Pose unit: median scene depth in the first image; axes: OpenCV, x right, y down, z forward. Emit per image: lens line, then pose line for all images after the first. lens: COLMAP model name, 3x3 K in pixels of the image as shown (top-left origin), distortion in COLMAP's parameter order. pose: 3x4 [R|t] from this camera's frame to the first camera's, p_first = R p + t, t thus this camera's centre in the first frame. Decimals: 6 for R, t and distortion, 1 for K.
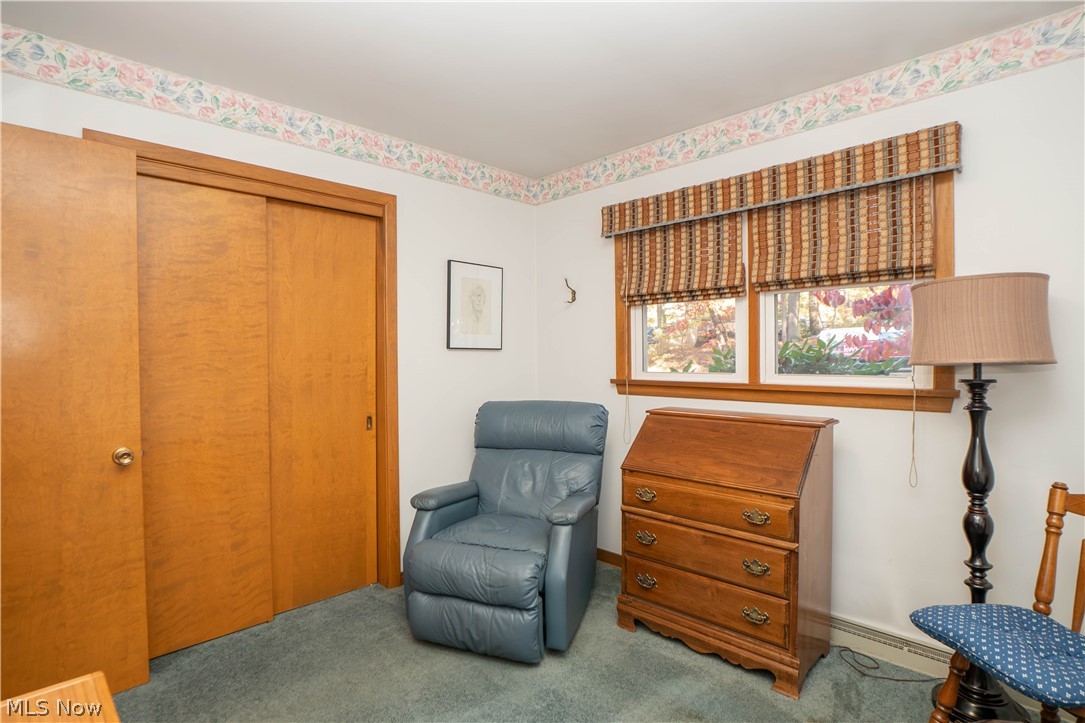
lens RADIAL K [[552.3, 0, 538.4], [0, 552.3, 361.3], [0, 0, 1]] dist [-0.045645, 0.000703]
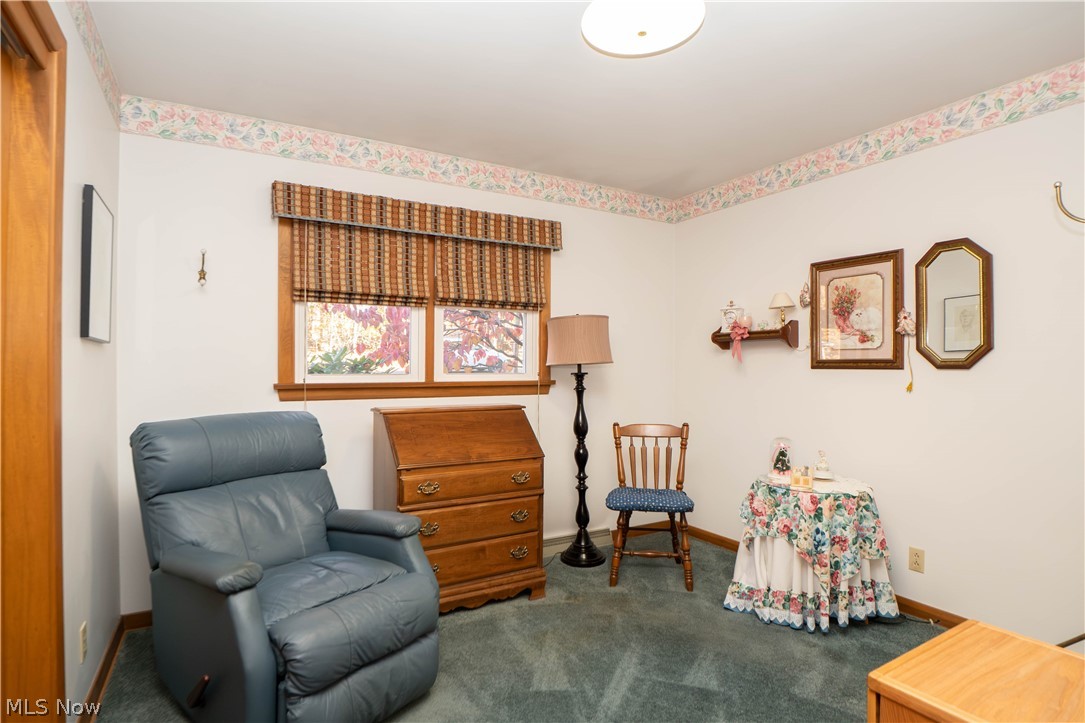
lens RADIAL K [[552.3, 0, 538.4], [0, 552.3, 361.3], [0, 0, 1]] dist [-0.045645, 0.000703]
pose [[0.246057, 0.009781, 0.969206, -0.864141], [0.007627, 0.999899, -0.012027, 0.014997], [-0.969225, 0.010352, 0.245957, 0.592516]]
